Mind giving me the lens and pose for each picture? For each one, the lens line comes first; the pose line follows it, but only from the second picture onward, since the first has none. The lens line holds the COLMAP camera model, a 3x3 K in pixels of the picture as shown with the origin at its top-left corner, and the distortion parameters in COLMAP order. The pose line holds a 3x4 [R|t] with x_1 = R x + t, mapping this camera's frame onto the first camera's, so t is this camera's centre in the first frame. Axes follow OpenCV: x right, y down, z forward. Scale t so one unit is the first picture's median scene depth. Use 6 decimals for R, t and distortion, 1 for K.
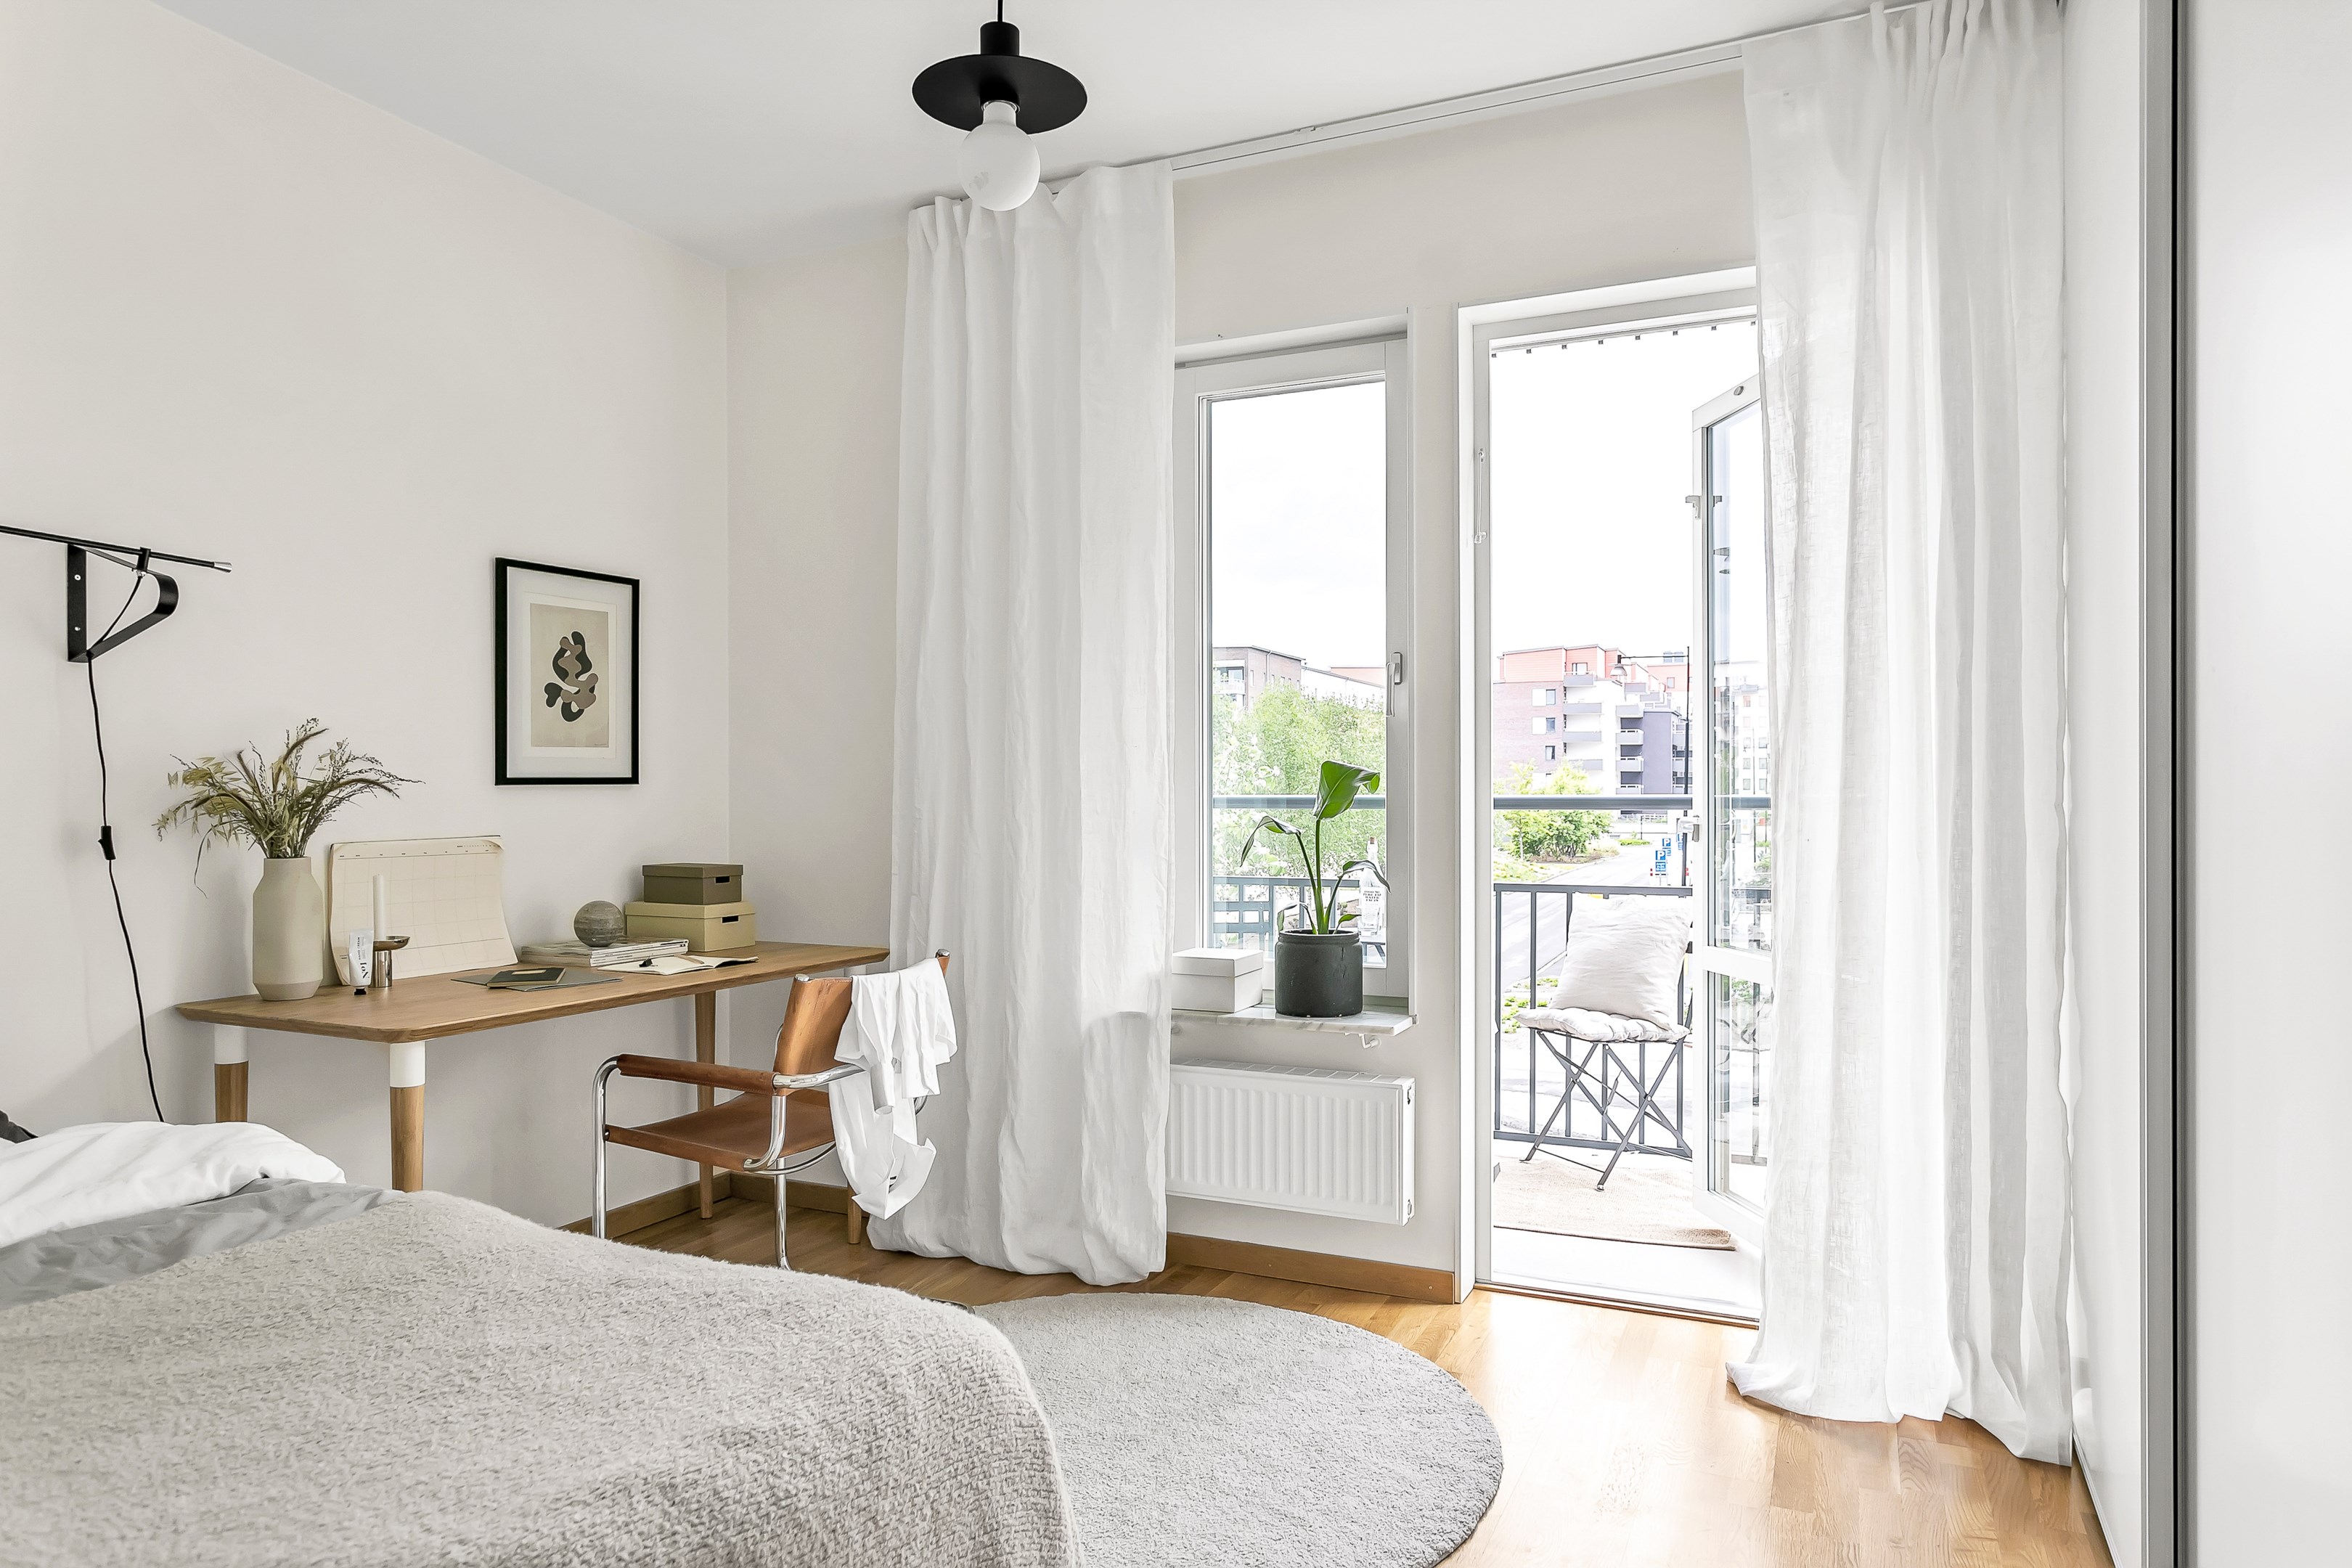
lens RADIAL K [[1429.1, 0, 1179.6], [0, 1429.1, 794.6], [0, 0, 1]] dist [-0.010646, 0.010110]
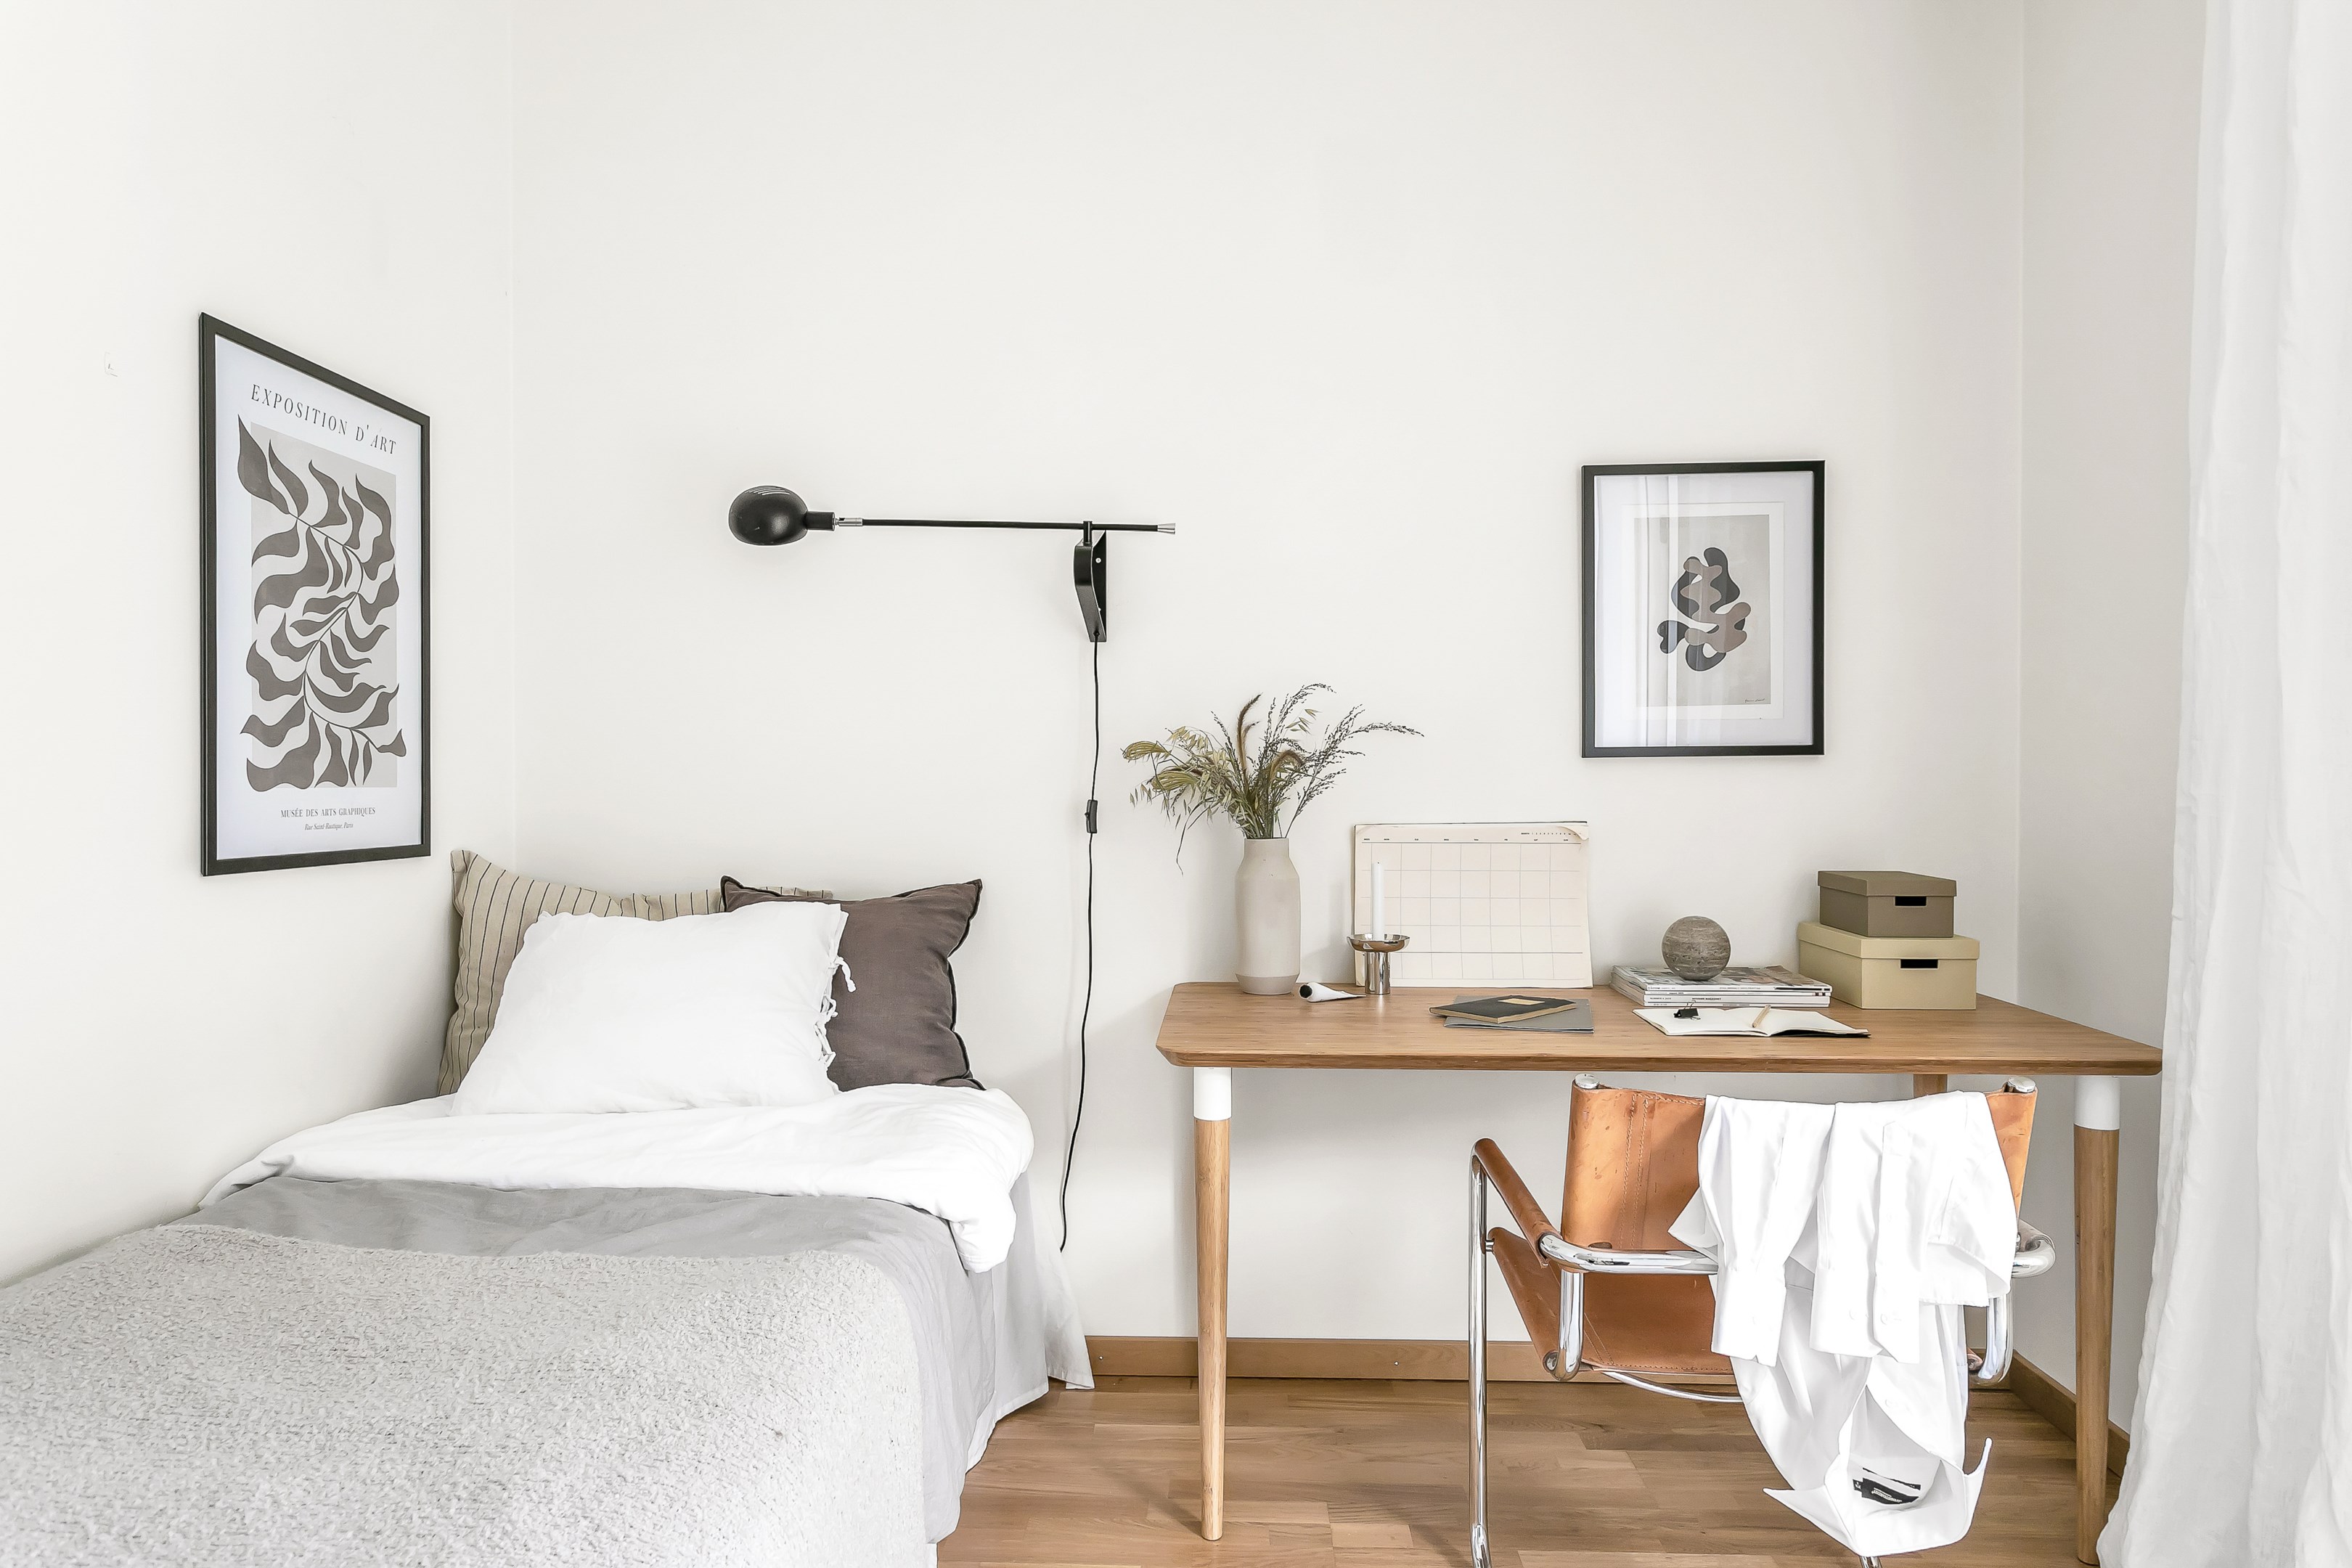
lens RADIAL K [[1429.1, 0, 1172.2], [0, 1429.1, 787.3], [0, 0, 1]] dist [-0.010646, 0.010110]
pose [[0.376007, 0.006399, -0.926595, 0.156024], [-0.000497, 0.999977, 0.006705, 0.004285], [0.926617, -0.002061, 0.376002, 0.471661]]
